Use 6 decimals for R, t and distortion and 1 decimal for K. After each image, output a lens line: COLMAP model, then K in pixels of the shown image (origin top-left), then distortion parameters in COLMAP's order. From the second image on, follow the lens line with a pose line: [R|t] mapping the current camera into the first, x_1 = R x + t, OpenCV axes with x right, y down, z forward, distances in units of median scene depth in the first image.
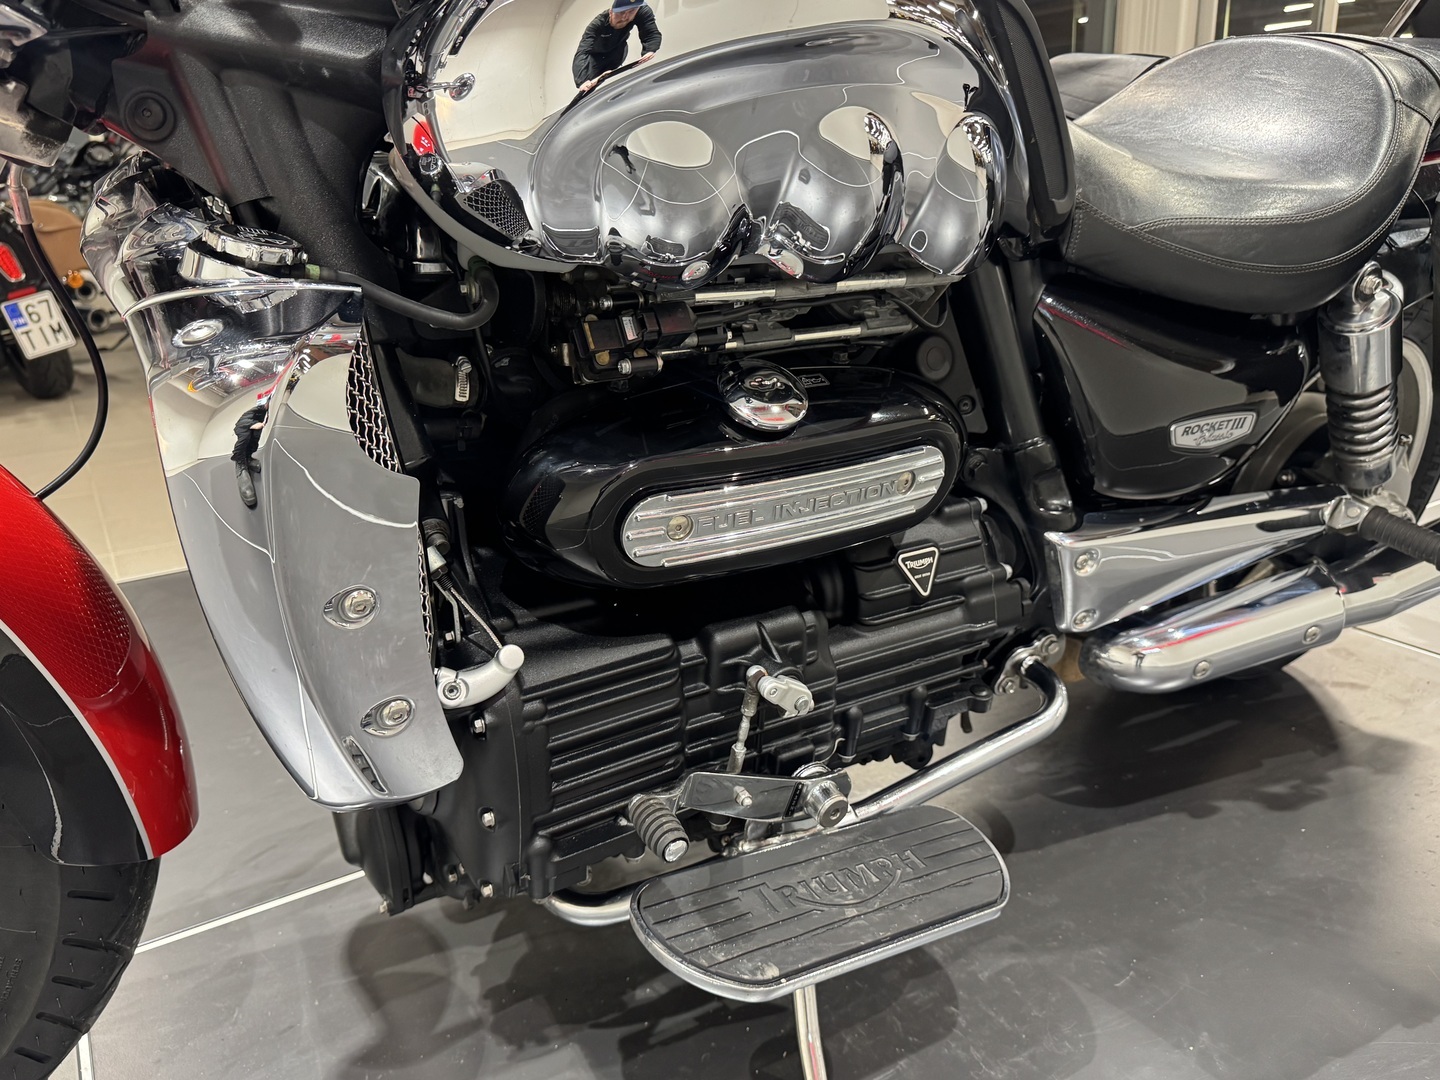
lens RADIAL K [[1085.7, 0, 720.0], [0, 1085.7, 540.0], [0, 0, 1]] dist [0.029066, -0.079610]
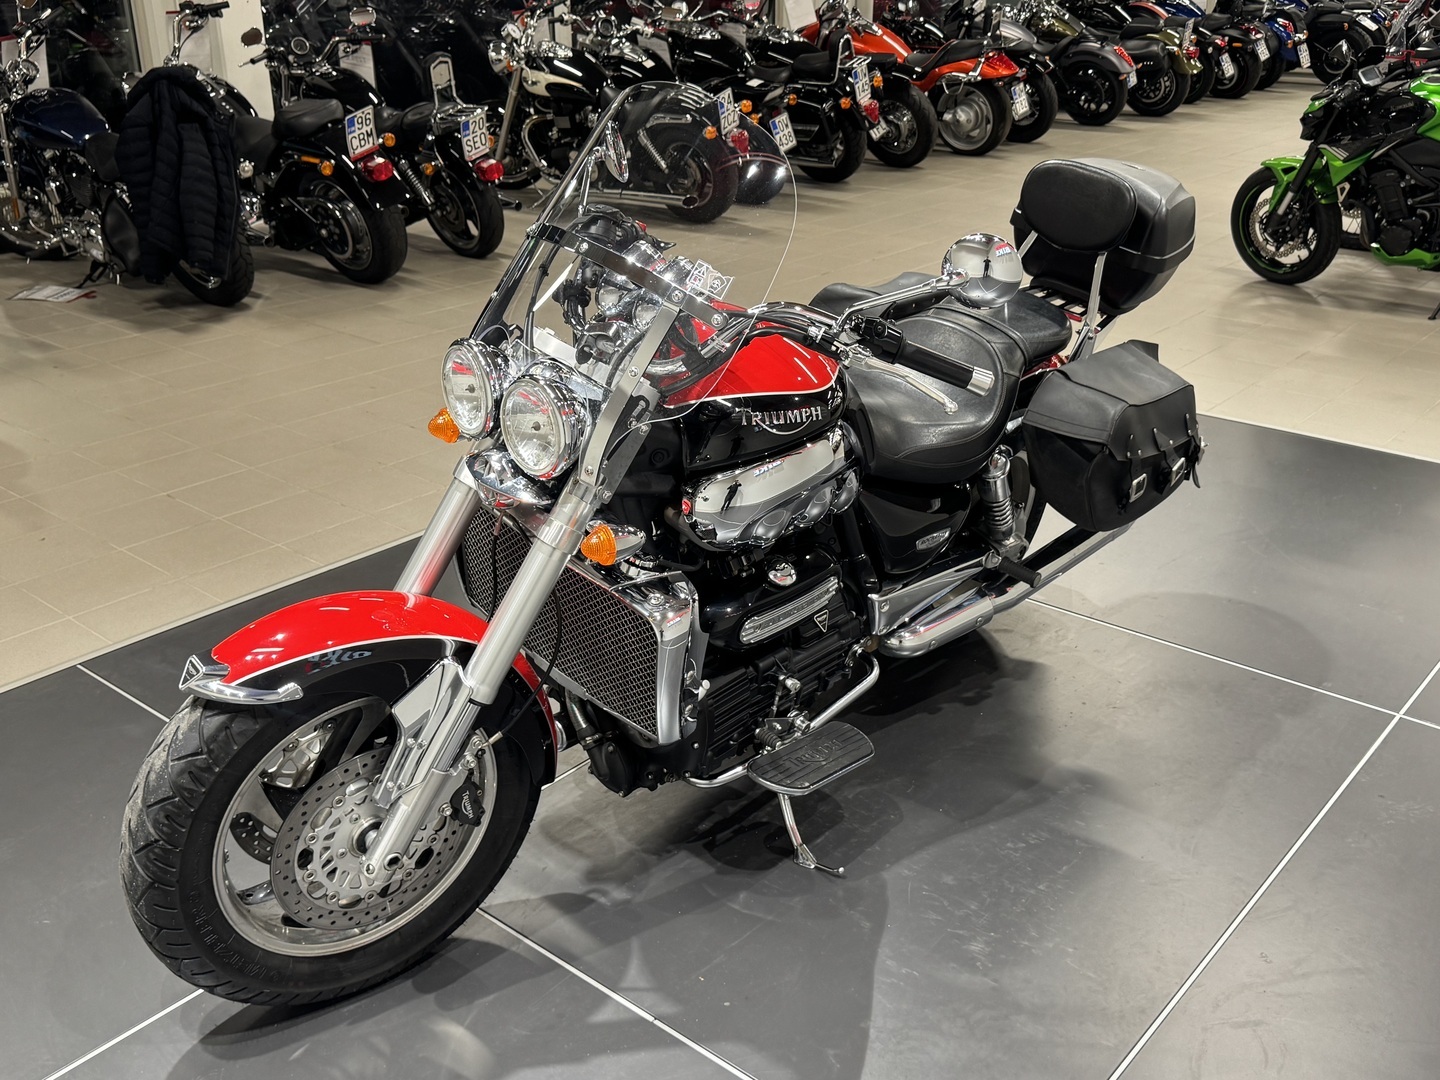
lens RADIAL K [[1409.0, 0, 720.0], [0, 1409.0, 540.0], [0, 0, 1]] dist [-0.000196, 0.001943]
pose [[0.951915, -0.088590, 0.293274, -0.759222], [0.063980, 0.993656, 0.092489, -0.373212], [-0.299608, -0.069278, 0.951544, -1.512177]]
